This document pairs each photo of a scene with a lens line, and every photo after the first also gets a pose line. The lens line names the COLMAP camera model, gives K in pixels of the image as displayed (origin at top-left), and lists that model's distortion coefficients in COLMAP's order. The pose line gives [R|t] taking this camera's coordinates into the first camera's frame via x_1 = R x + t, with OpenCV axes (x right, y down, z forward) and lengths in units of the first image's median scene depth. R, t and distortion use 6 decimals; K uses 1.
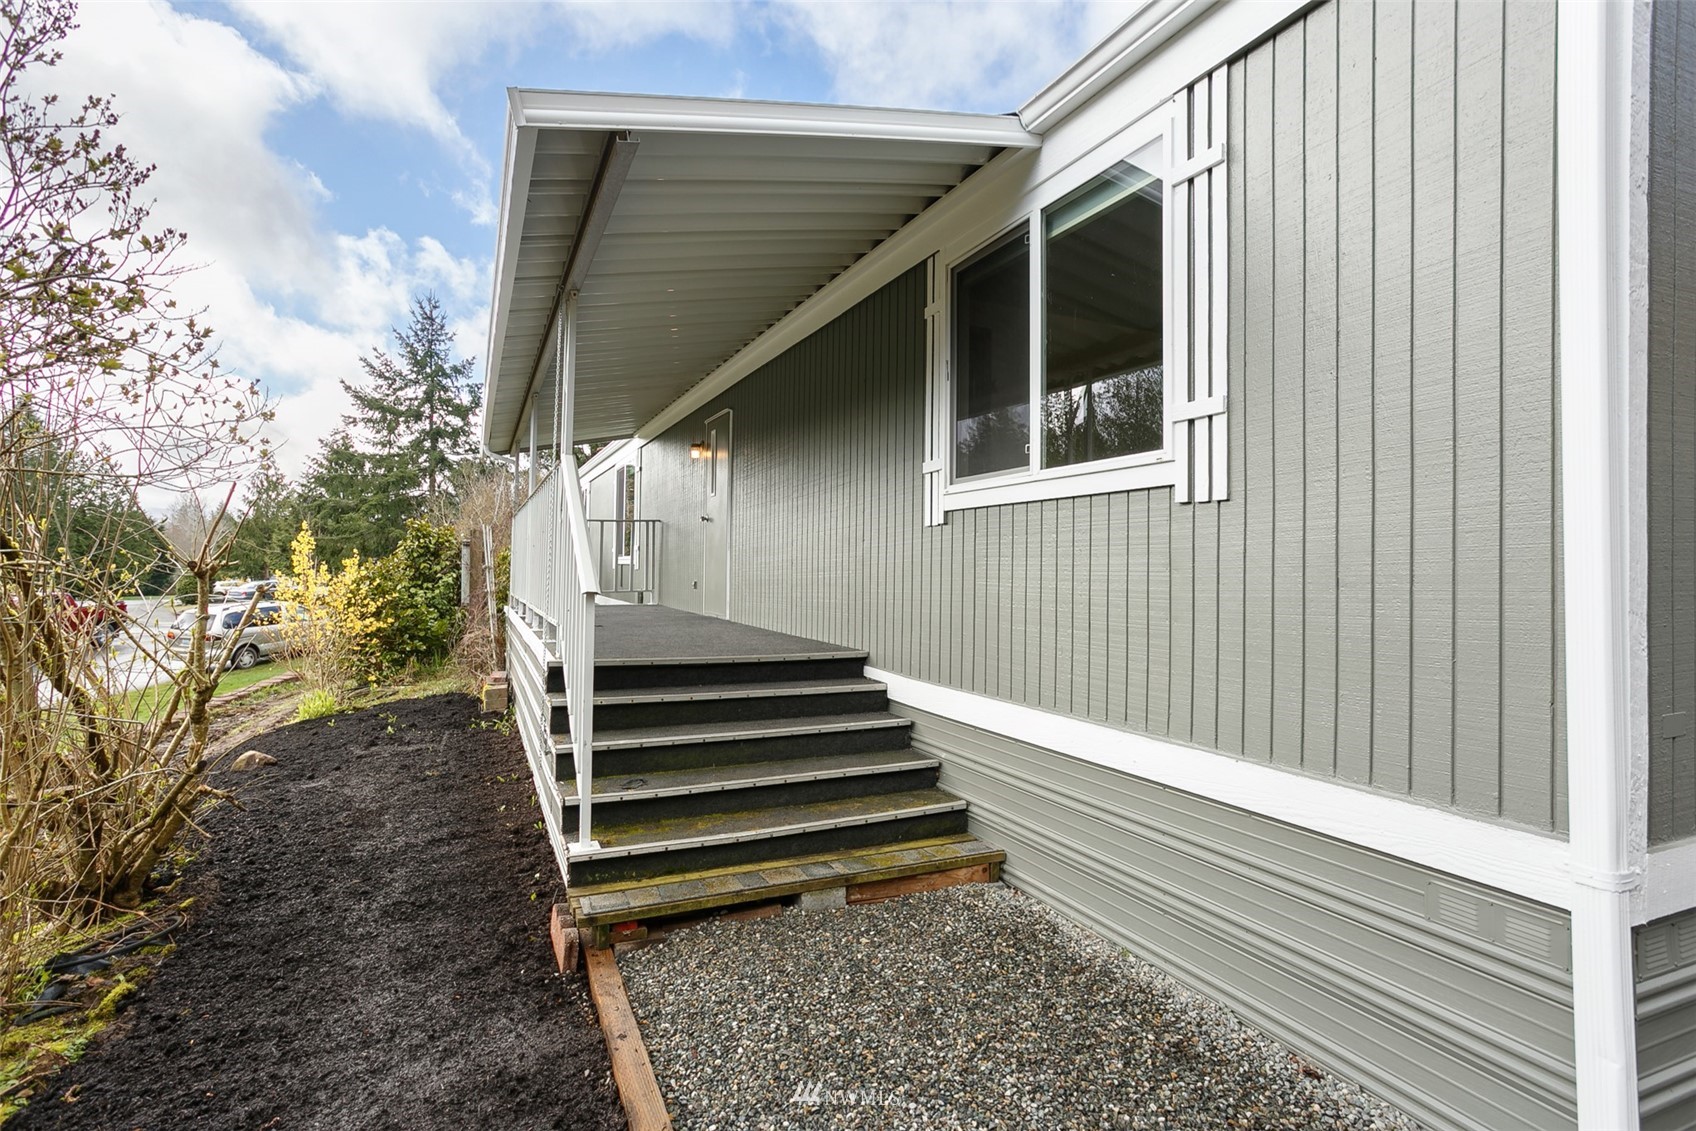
lens RADIAL K [[824.1, 0, 846.0], [0, 824.1, 562.1], [0, 0, 1]] dist [-0.041115, 0.019601]
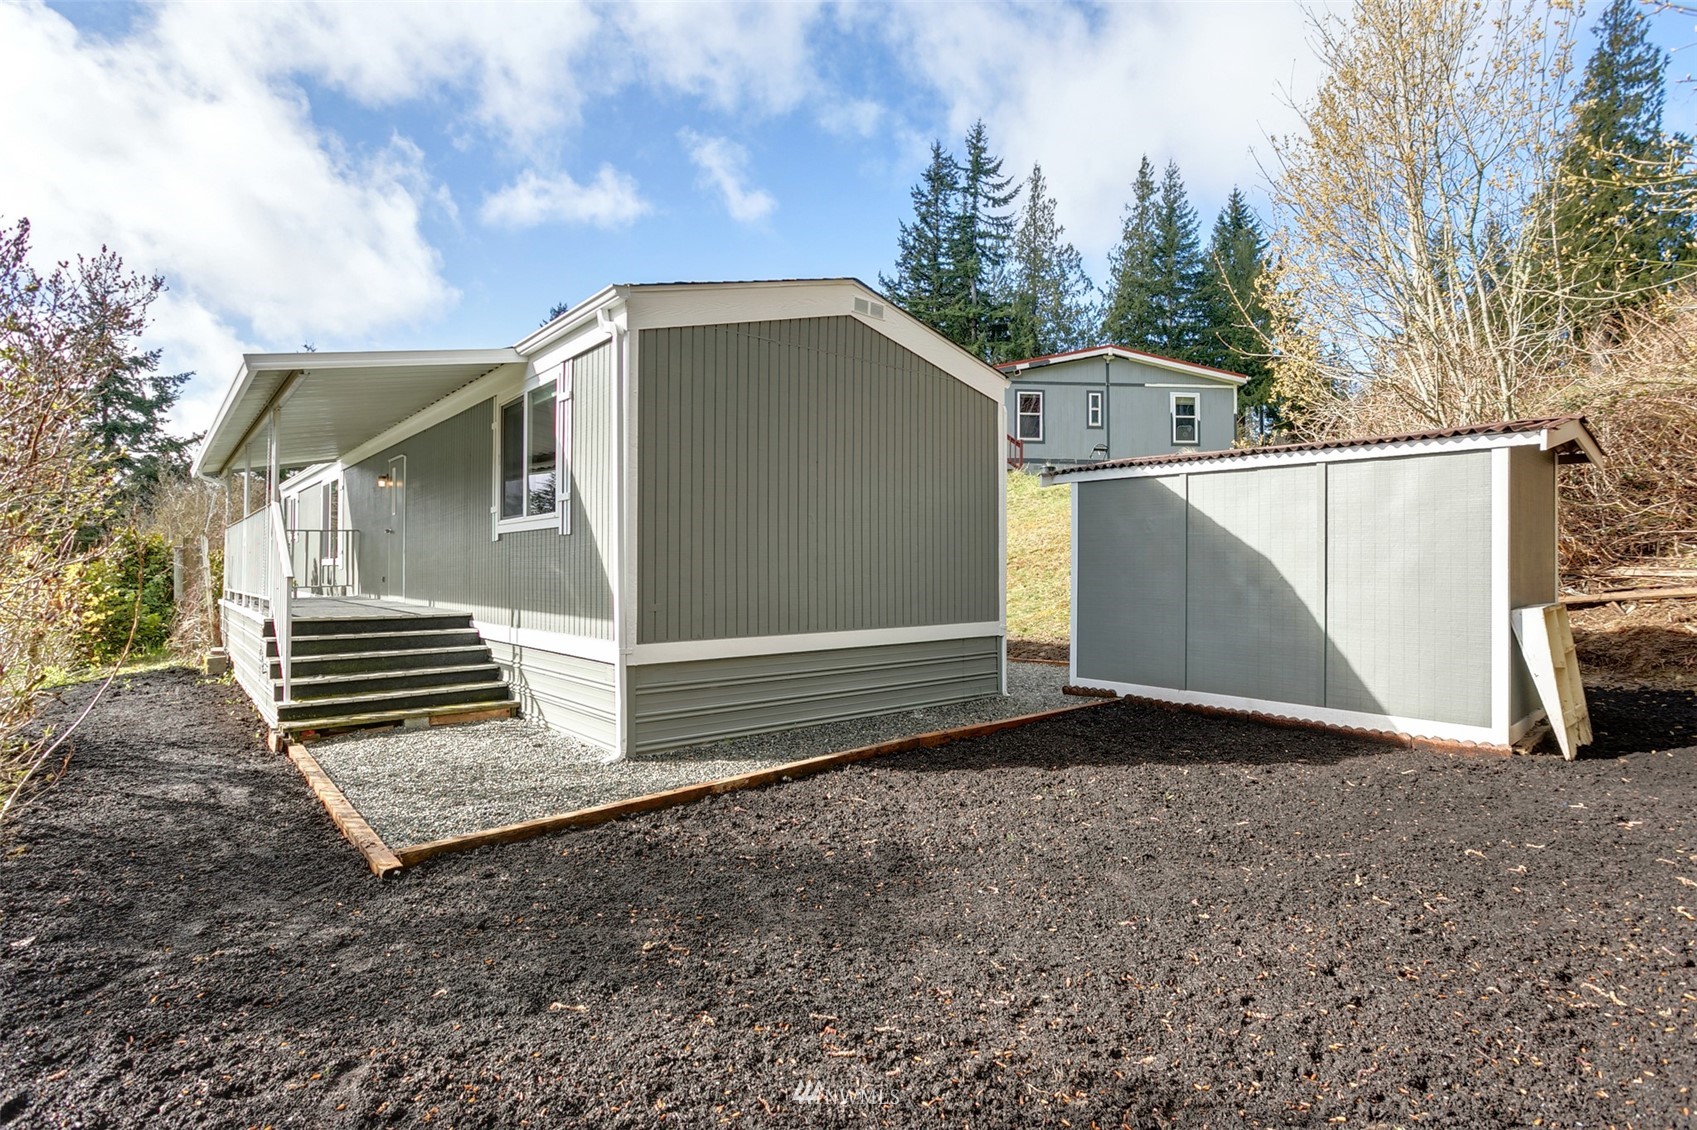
lens RADIAL K [[824.6, 0, 857.6], [0, 824.6, 567.5], [0, 0, 1]] dist [-0.041115, 0.019601]
pose [[0.957279, -0.013525, 0.288849, 0.177454], [0.010936, 0.999884, 0.010576, 0.002398], [-0.288959, -0.006966, 0.957316, -0.515434]]
